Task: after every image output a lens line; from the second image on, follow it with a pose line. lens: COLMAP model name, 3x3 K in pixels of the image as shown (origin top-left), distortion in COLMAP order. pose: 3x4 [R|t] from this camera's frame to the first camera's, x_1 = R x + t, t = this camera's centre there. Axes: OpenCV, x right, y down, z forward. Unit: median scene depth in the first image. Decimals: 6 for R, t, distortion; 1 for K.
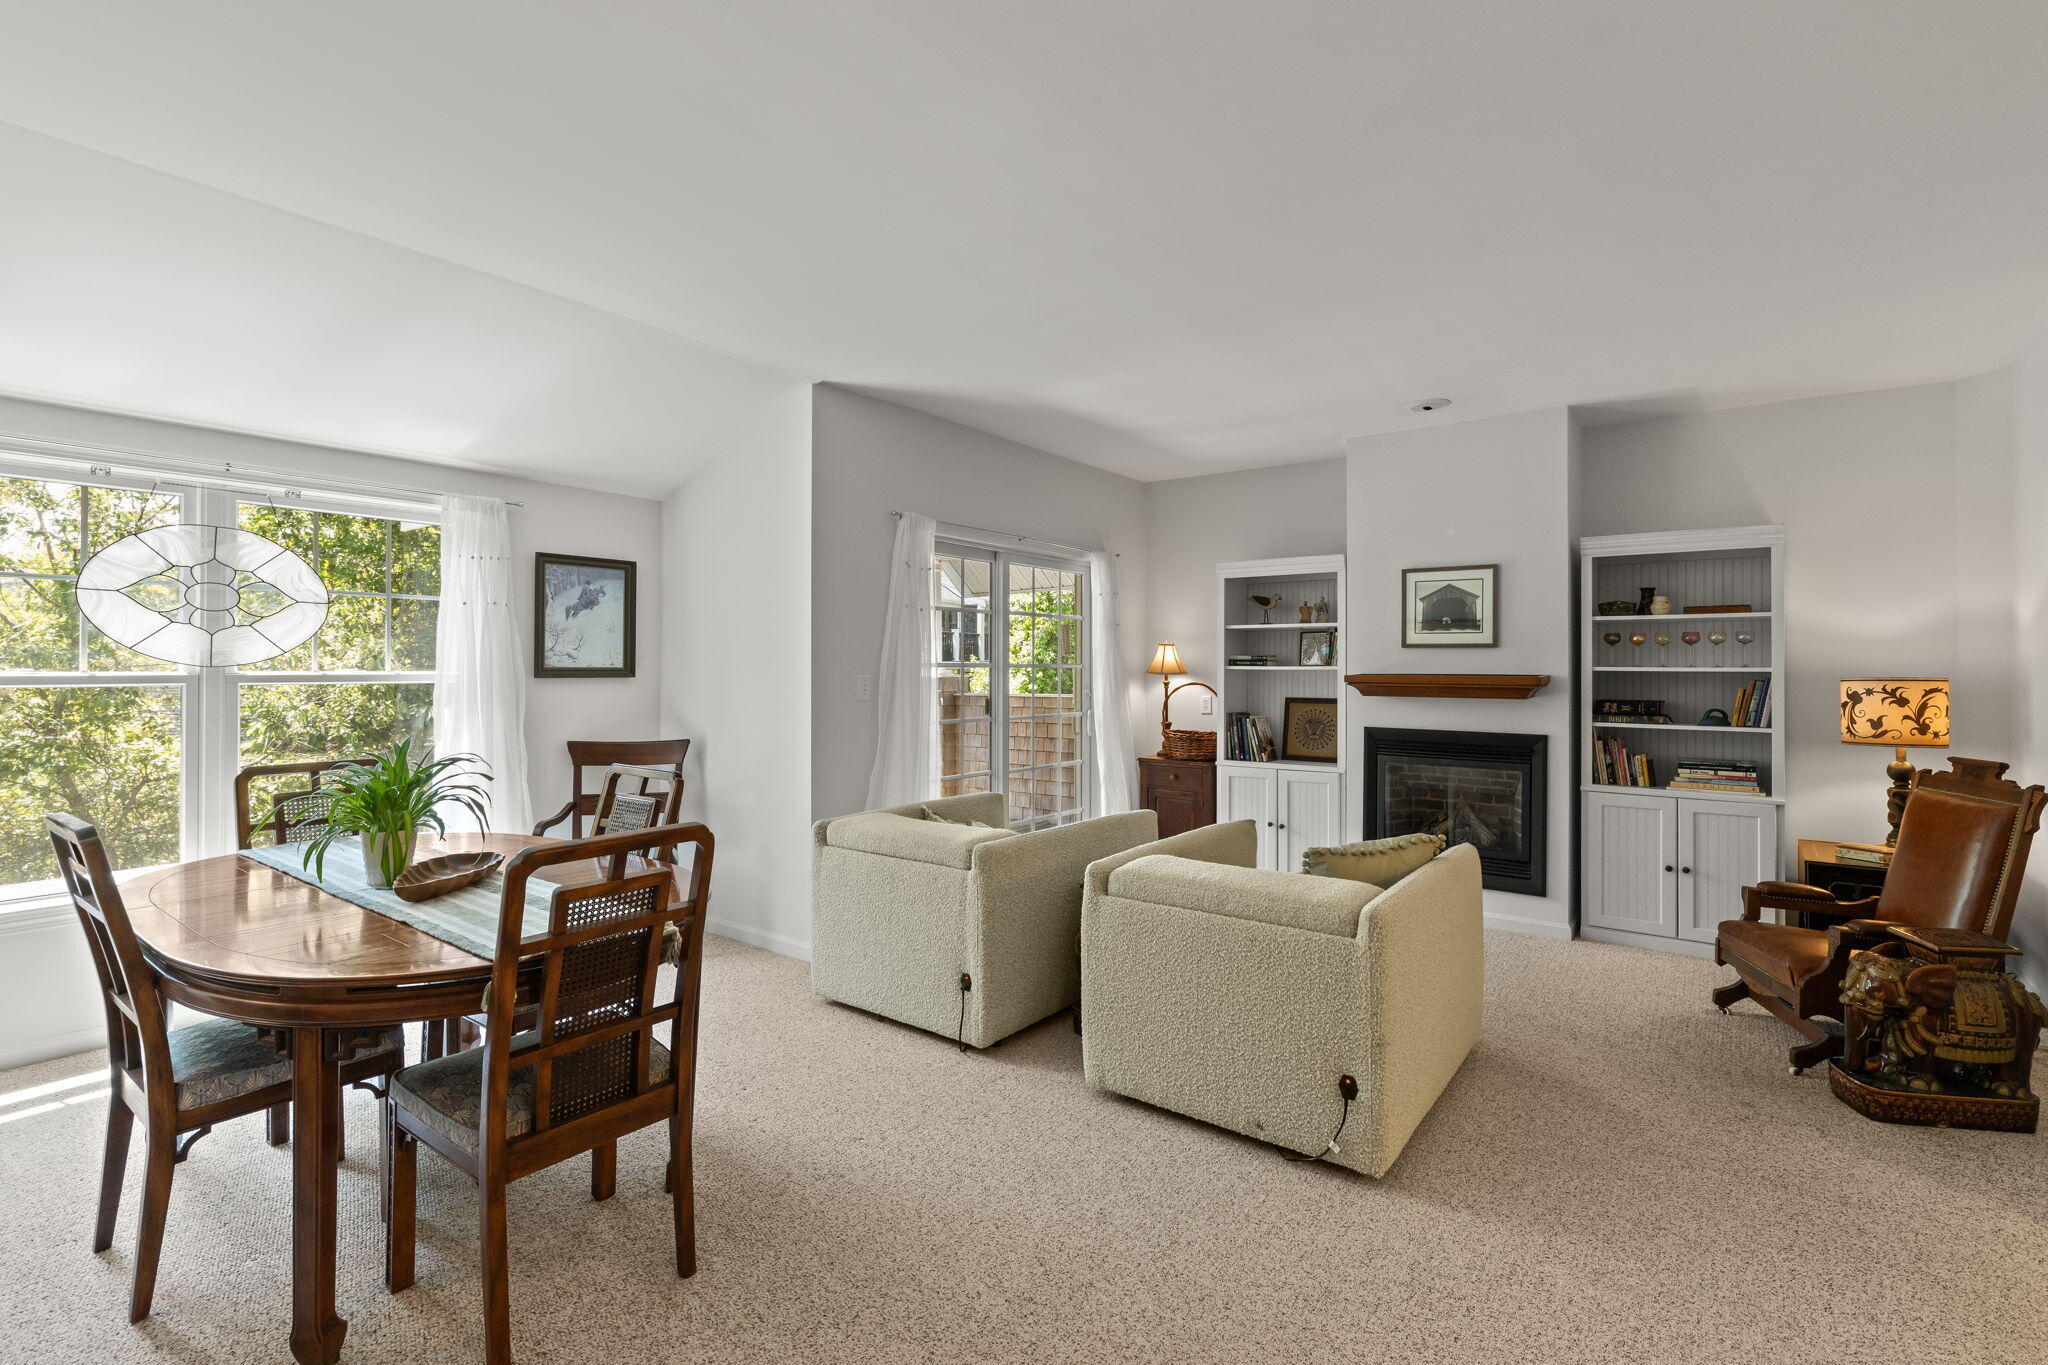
lens RADIAL K [[923.6, 0, 1034.9], [0, 923.6, 662.5], [0, 0, 1]] dist [0.001999, 0.000691]
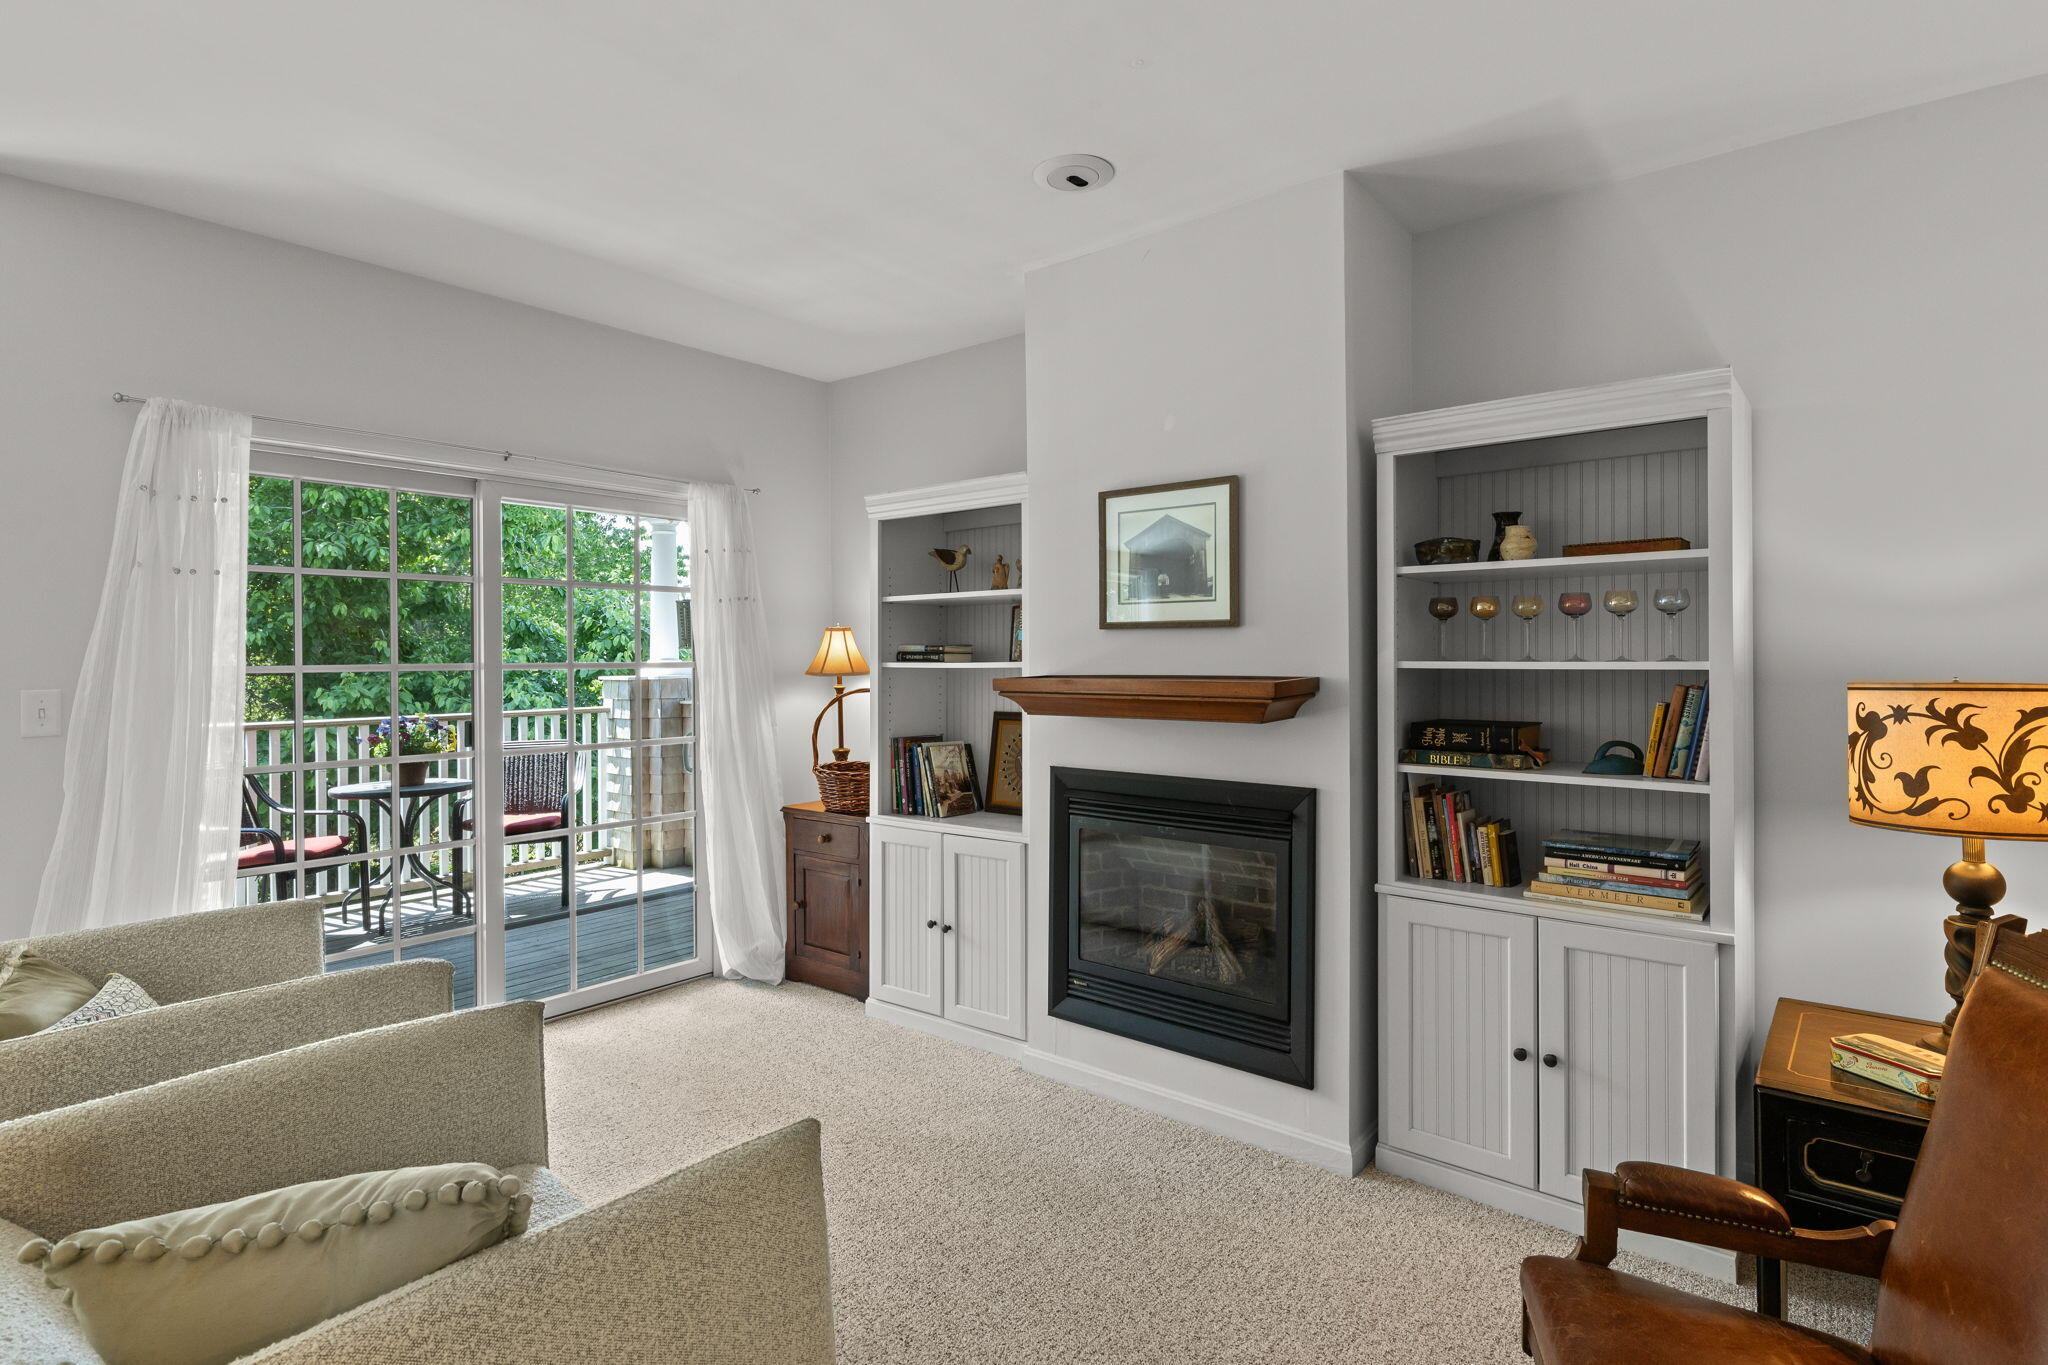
lens RADIAL K [[1020.1, 0, 1028.1], [0, 1020.1, 661.8], [0, 0, 1]] dist [0.001071, 0.000028]
pose [[0.999338, -0.010579, -0.034797, 0.411034], [0.010958, 0.999883, 0.010718, -0.003588], [0.034680, -0.011092, 0.999337, 0.404427]]
